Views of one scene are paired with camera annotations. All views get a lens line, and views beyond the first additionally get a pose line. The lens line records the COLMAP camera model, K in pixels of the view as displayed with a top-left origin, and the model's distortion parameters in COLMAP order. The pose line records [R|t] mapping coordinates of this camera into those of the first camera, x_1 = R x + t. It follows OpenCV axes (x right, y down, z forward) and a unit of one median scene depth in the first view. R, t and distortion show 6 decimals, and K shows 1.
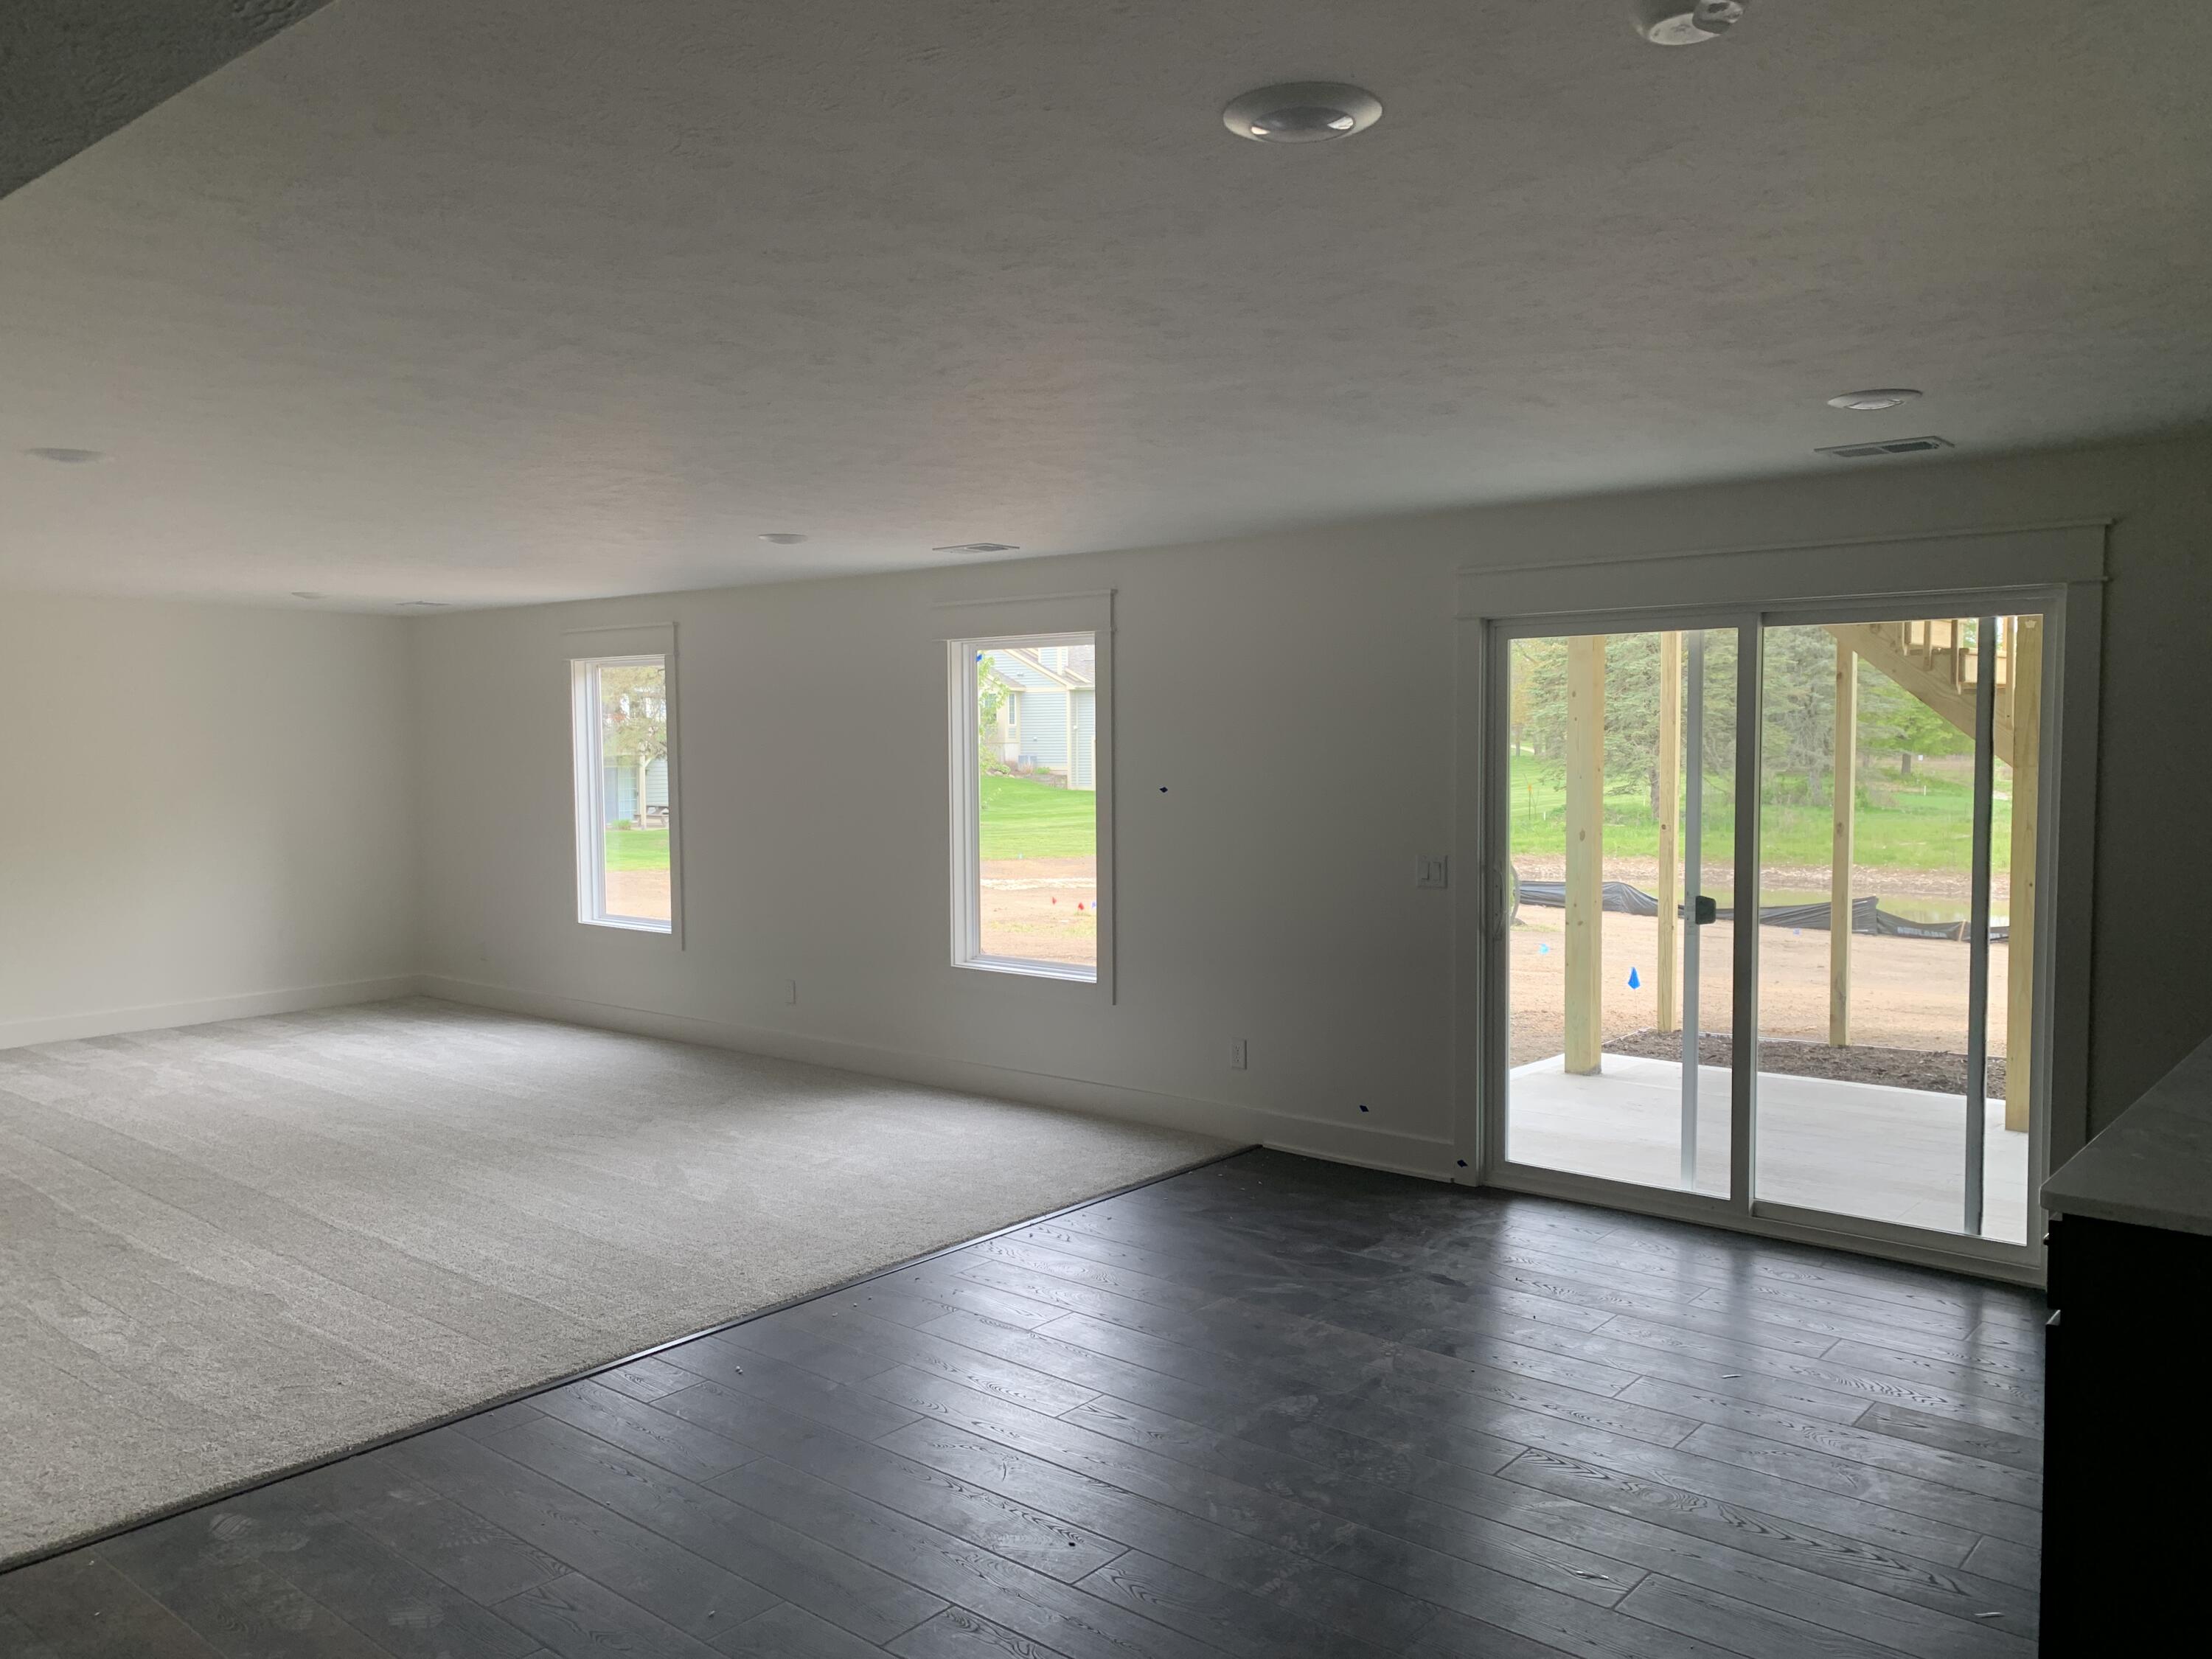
lens RADIAL K [[1702.3, 0, 1106.0], [0, 1702.3, 829.5], [0, 0, 1]] dist [0.008051, 0.009510]
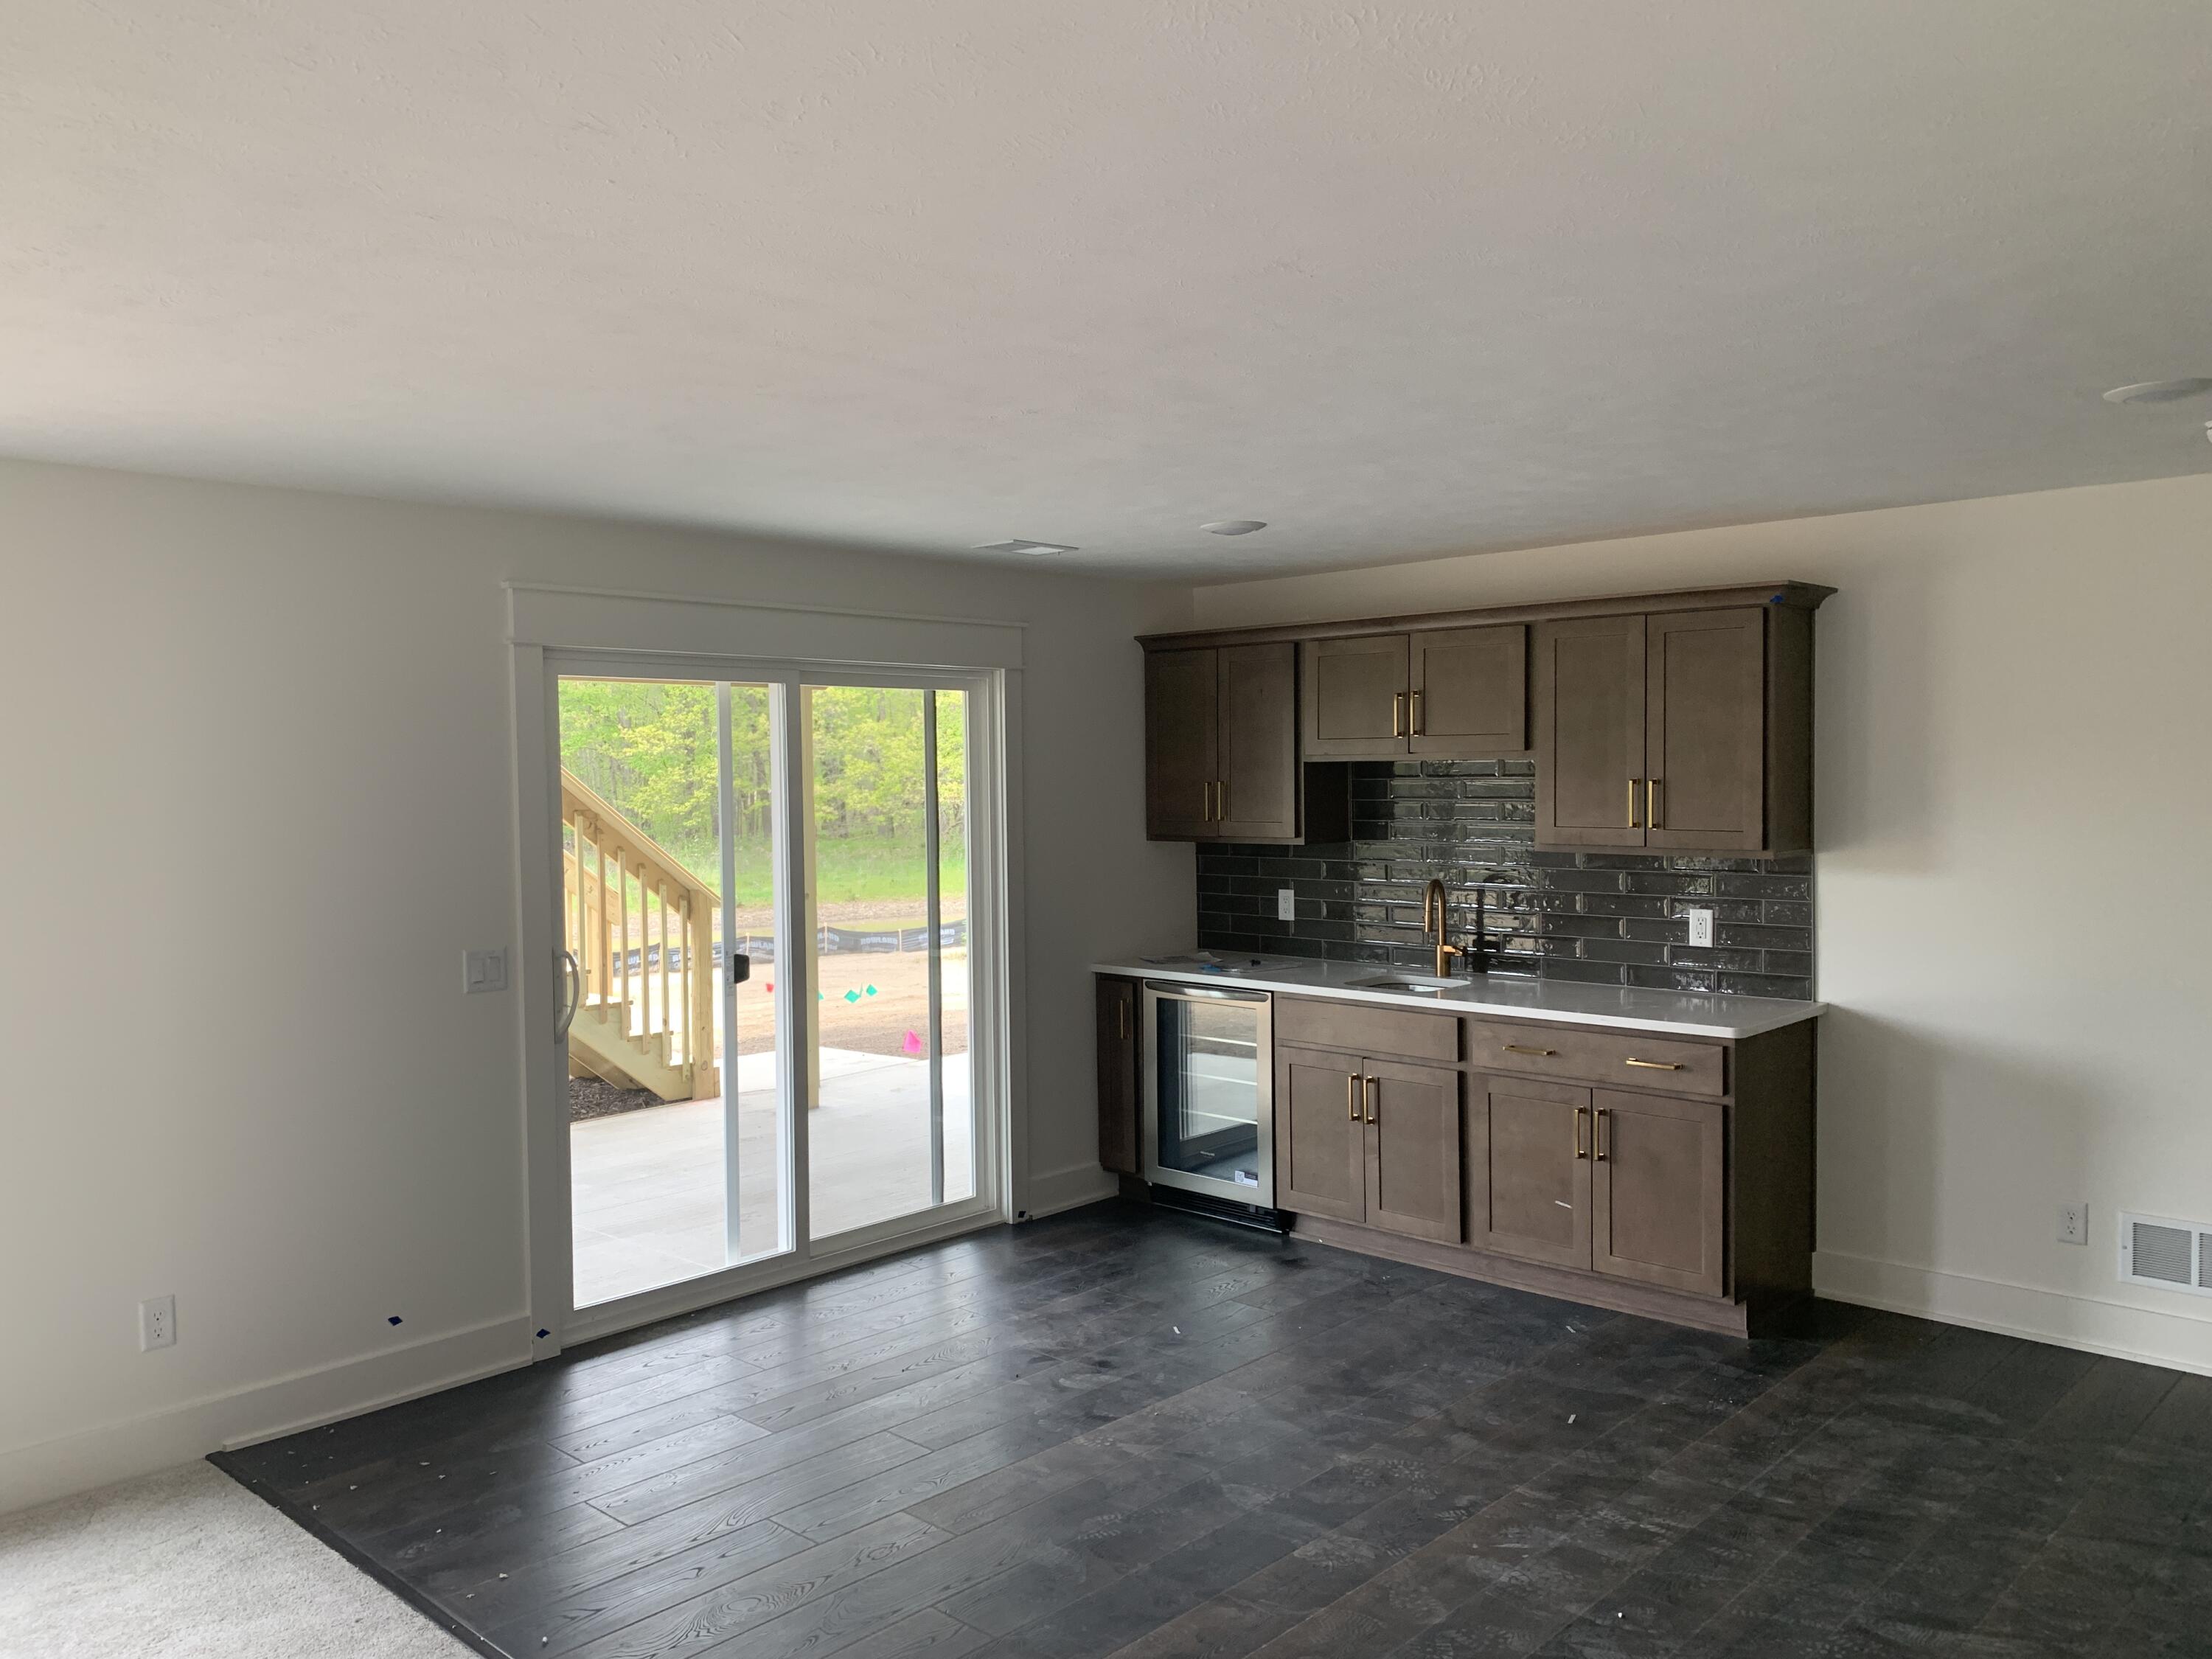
lens RADIAL K [[1663.4, 0, 1105.4], [0, 1663.4, 773.0], [0, 0, 1]] dist [0.008076, 0.004659]
pose [[0.053104, 0.001834, 0.998587, -0.602599], [0.070868, 0.997470, -0.005600, -0.044832], [-0.996071, 0.071065, 0.052840, 0.742048]]
